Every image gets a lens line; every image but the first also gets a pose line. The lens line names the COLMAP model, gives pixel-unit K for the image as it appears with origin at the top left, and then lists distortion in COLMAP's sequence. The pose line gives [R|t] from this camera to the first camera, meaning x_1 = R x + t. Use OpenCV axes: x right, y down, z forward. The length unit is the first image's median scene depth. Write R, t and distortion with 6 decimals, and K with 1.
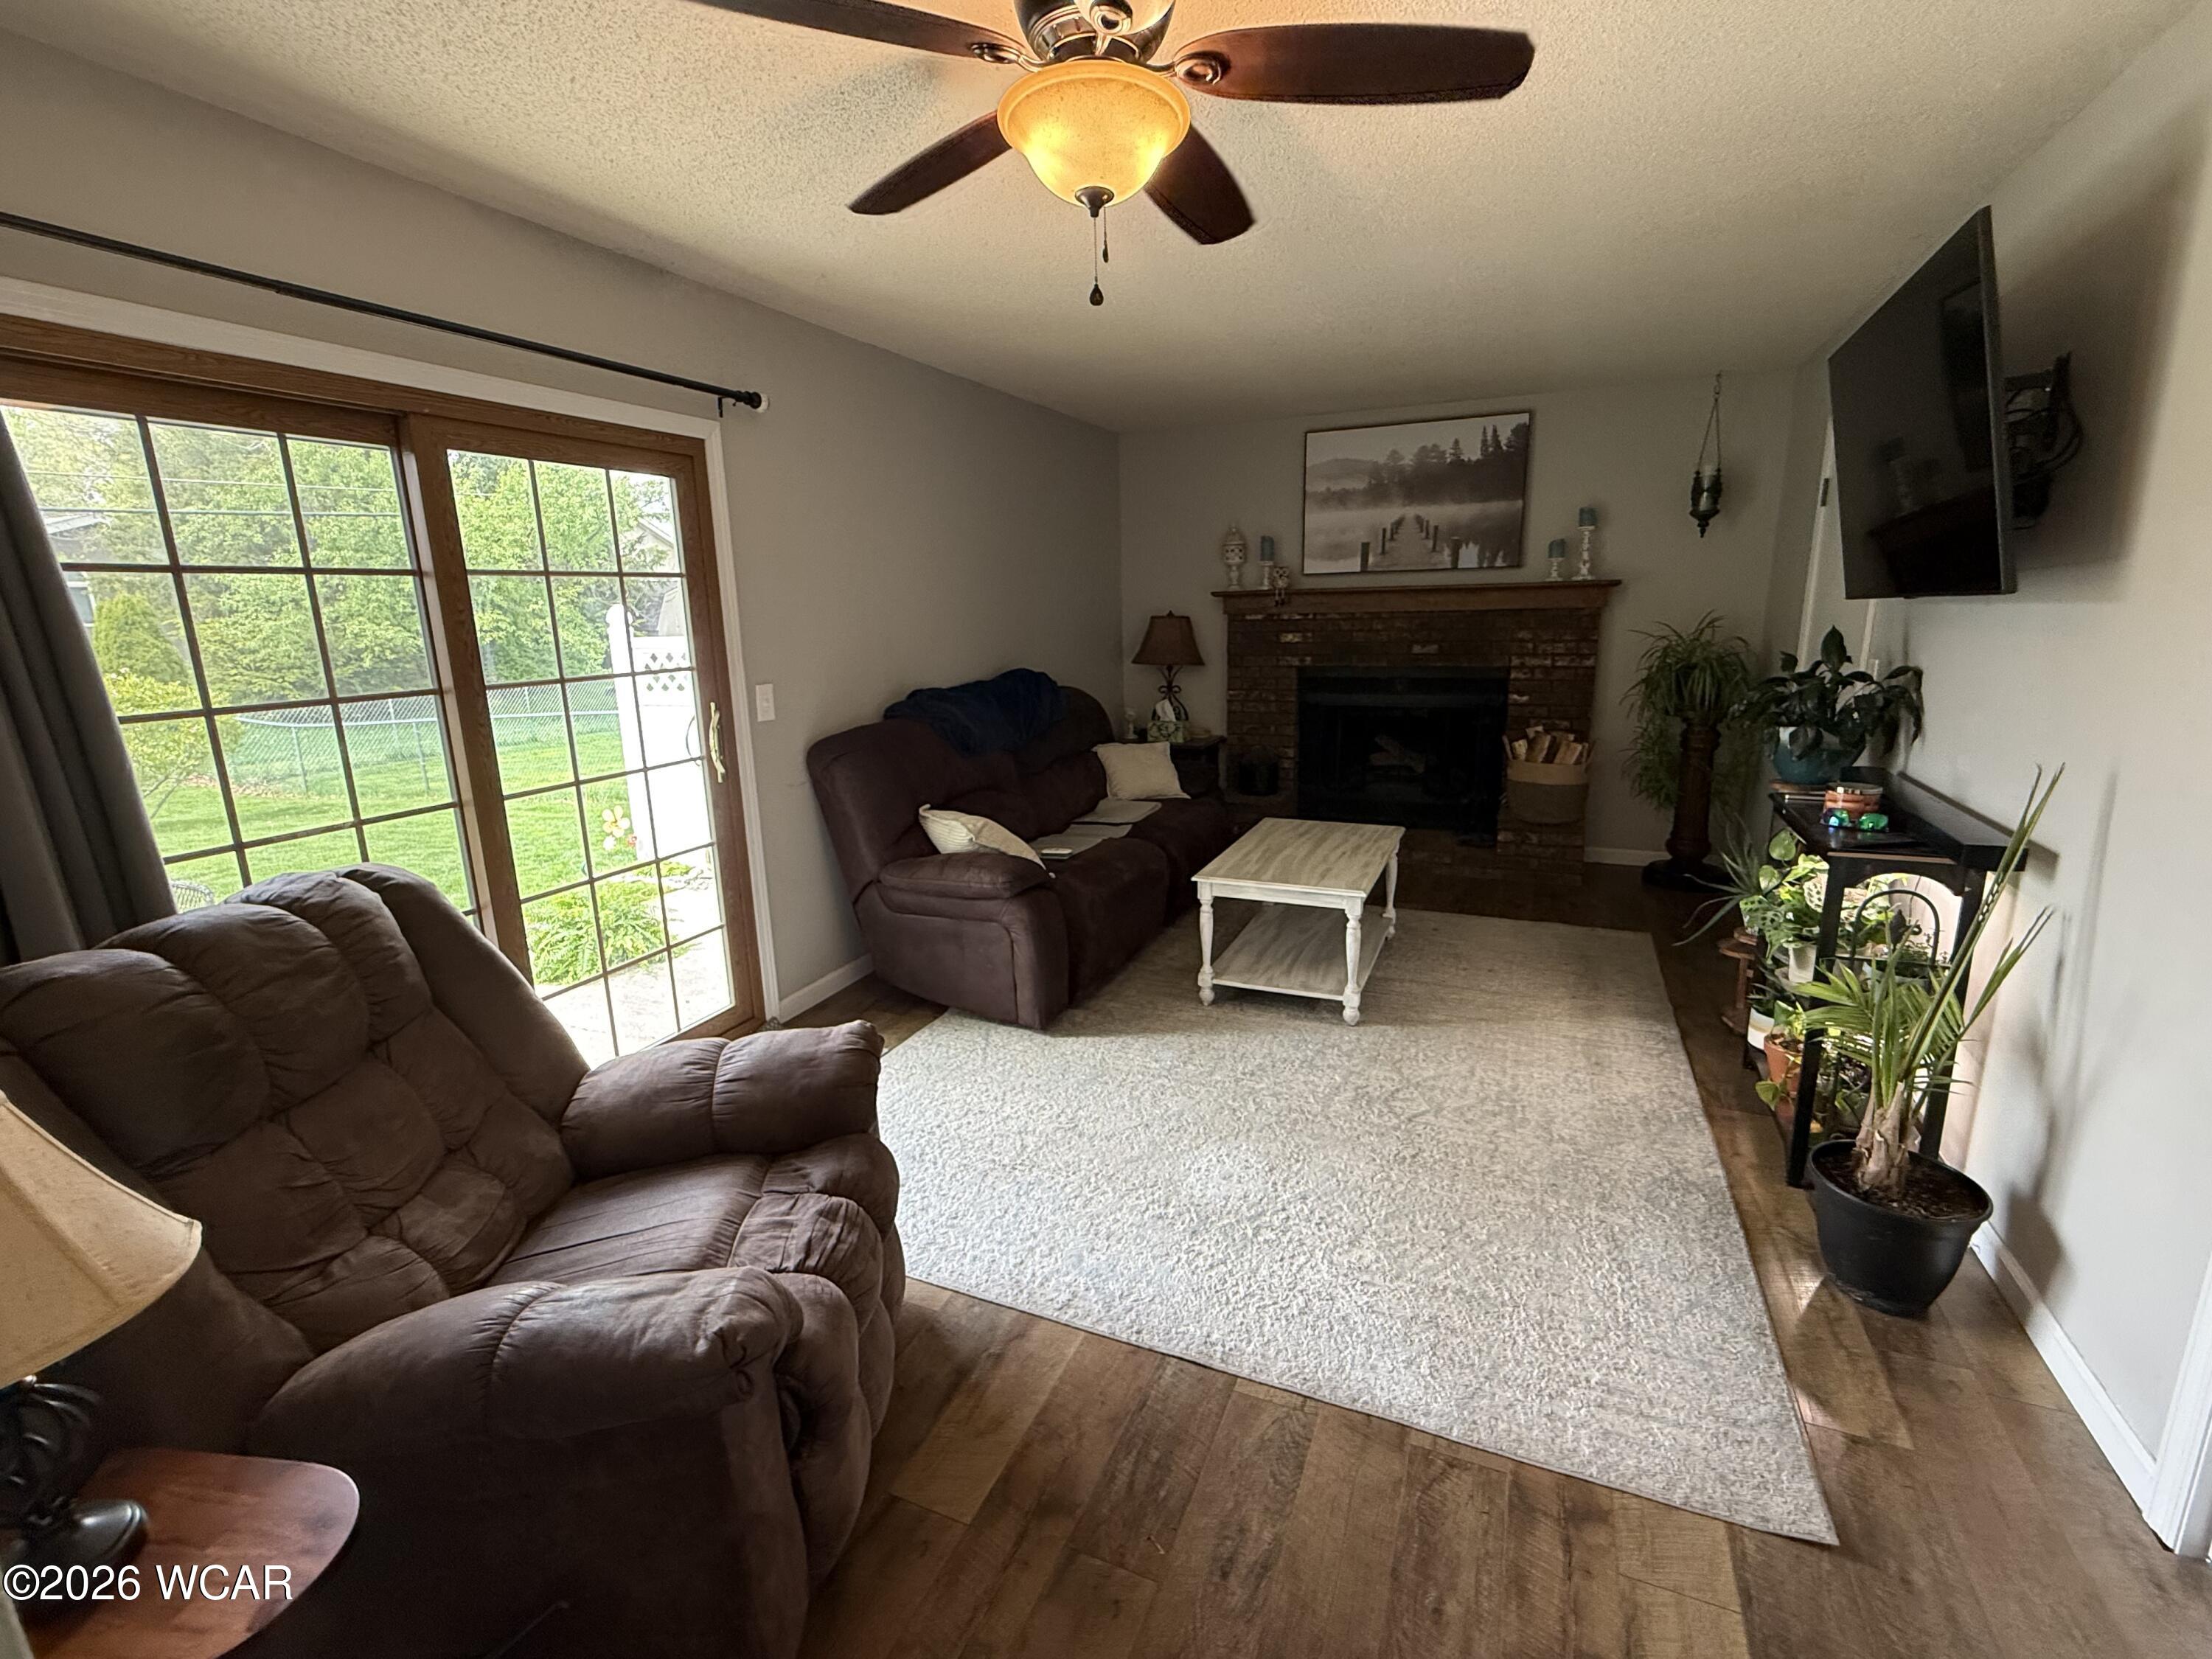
lens RADIAL K [[987.9, 0, 1106.0], [0, 987.9, 829.5], [0, 0, 1]] dist [-0.000329, -0.000092]
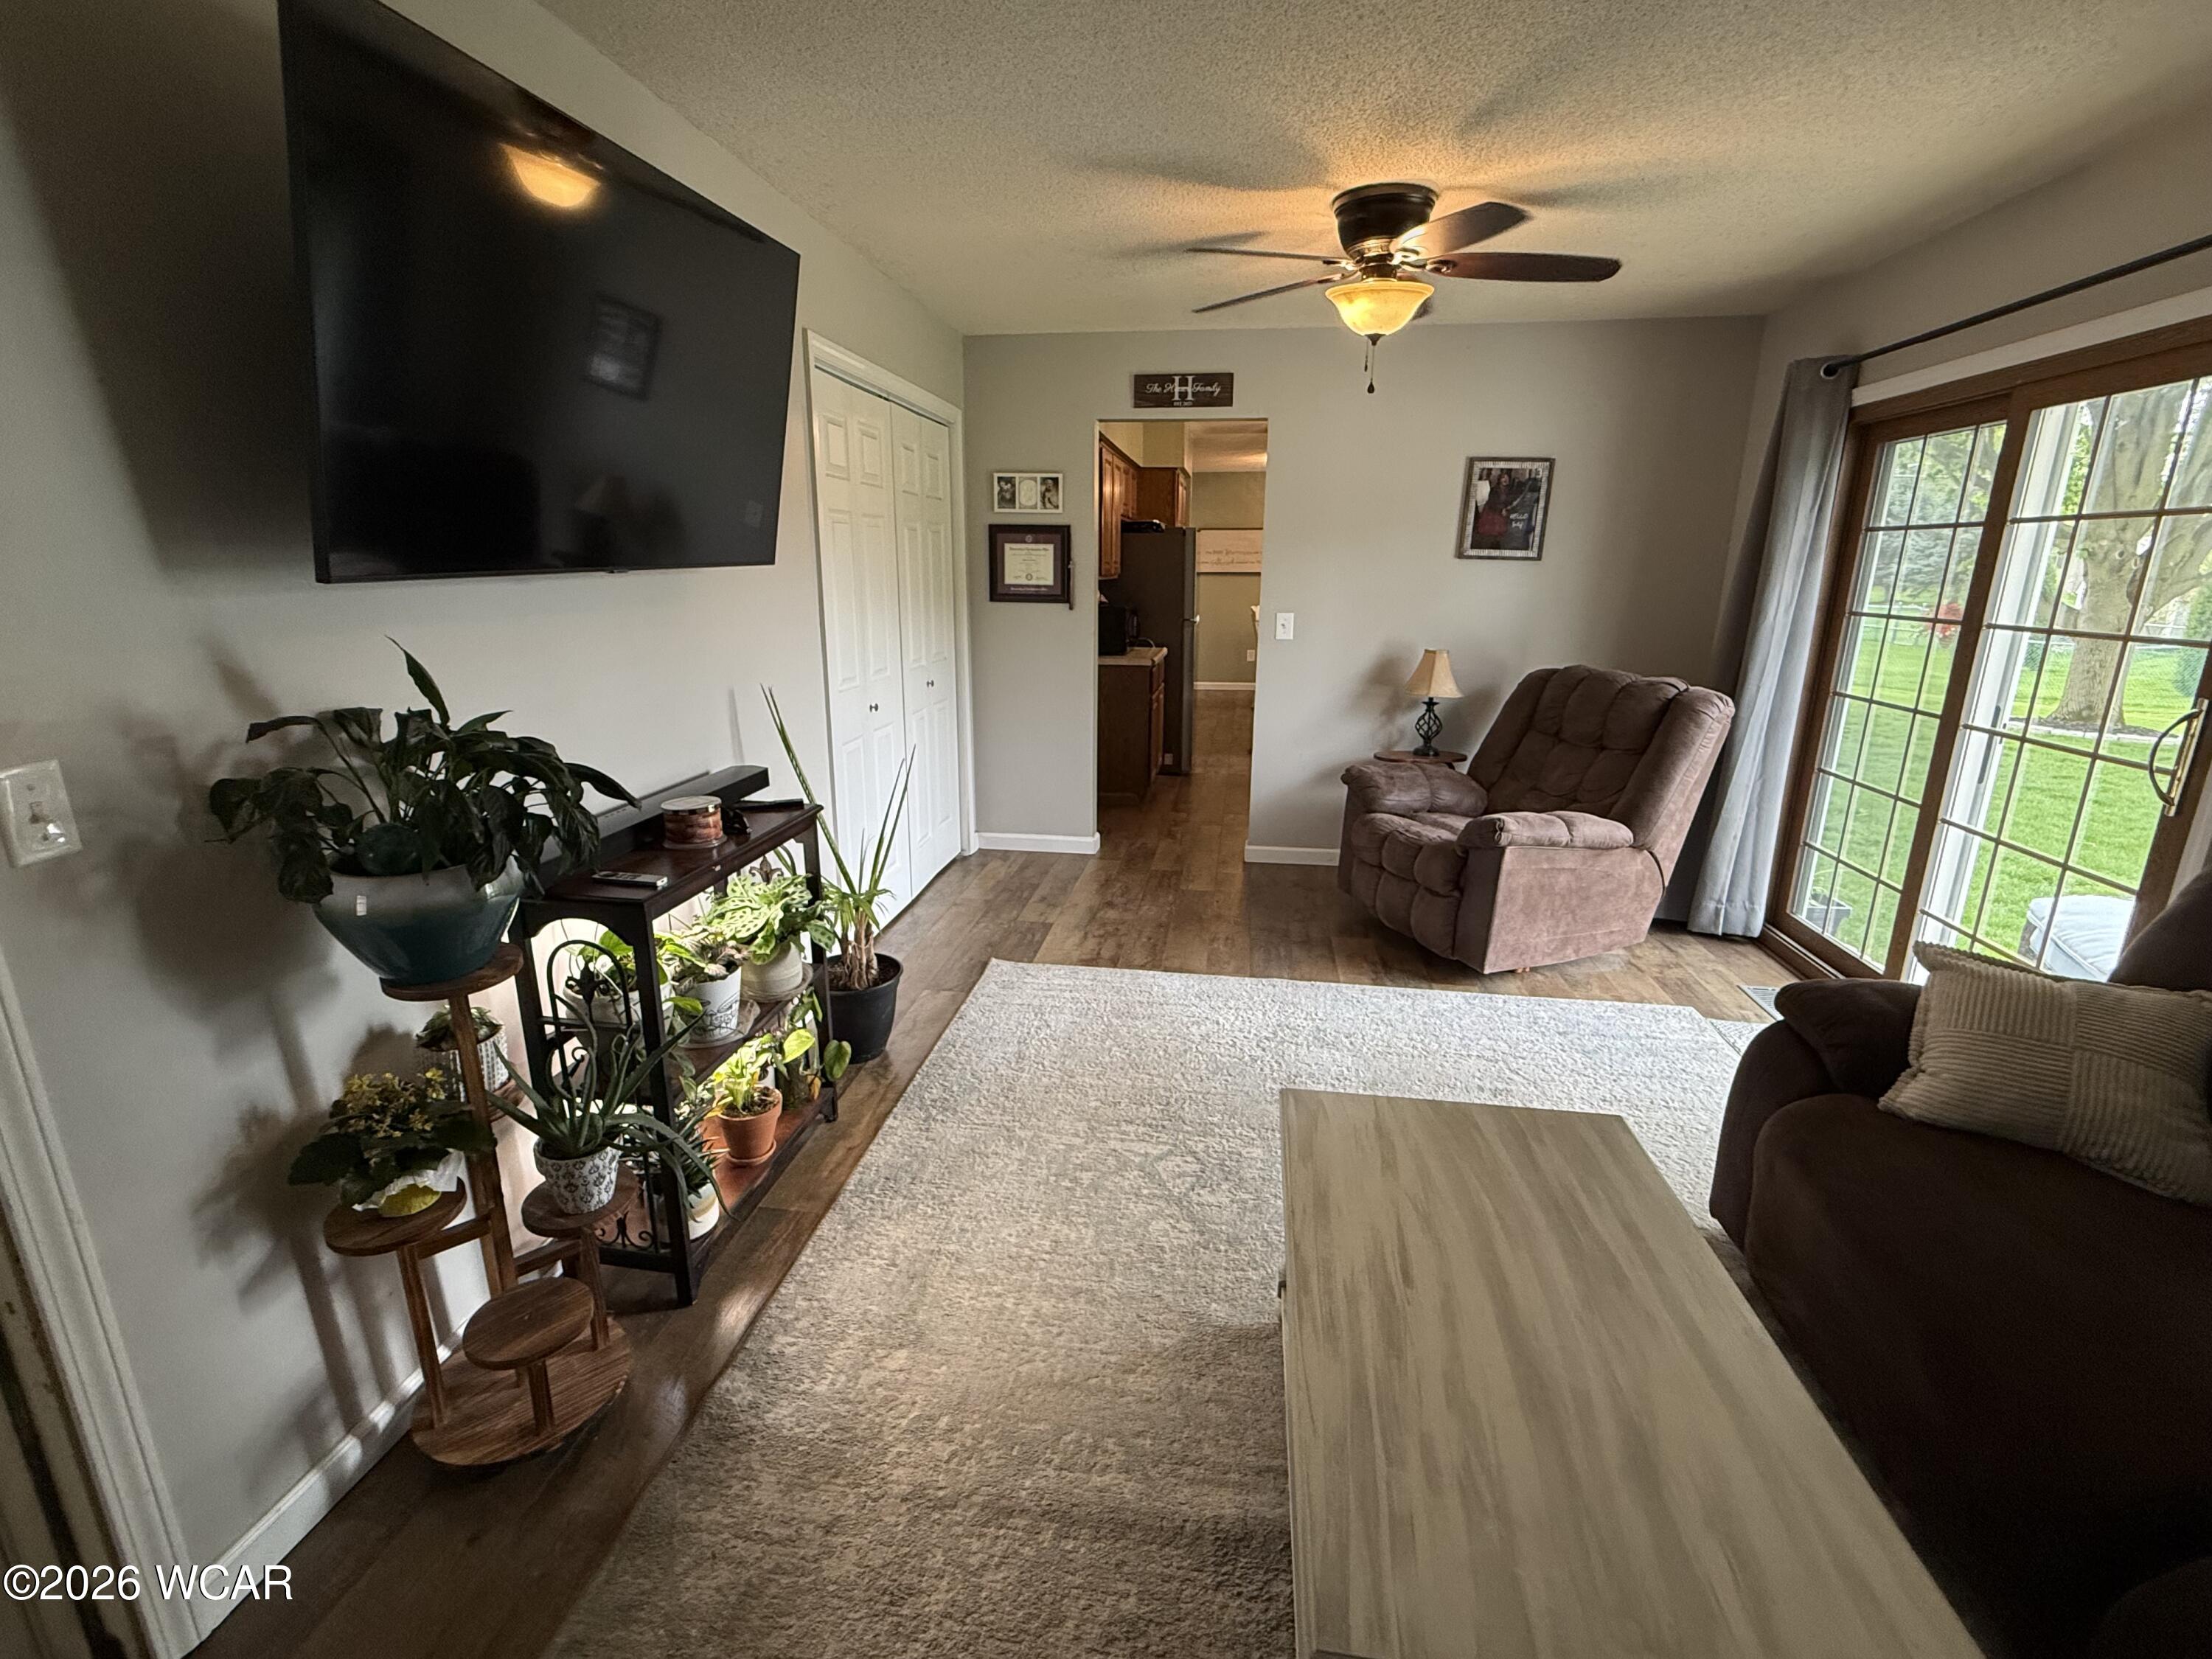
lens RADIAL K [[987.9, 0, 1106.0], [0, 987.9, 829.5], [0, 0, 1]] dist [-0.000329, -0.000092]
pose [[-0.963342, 0.083306, -0.255016, 0.734819], [-0.049168, 0.879641, 0.473090, -0.483214], [0.263733, 0.468286, -0.843299, 2.048133]]
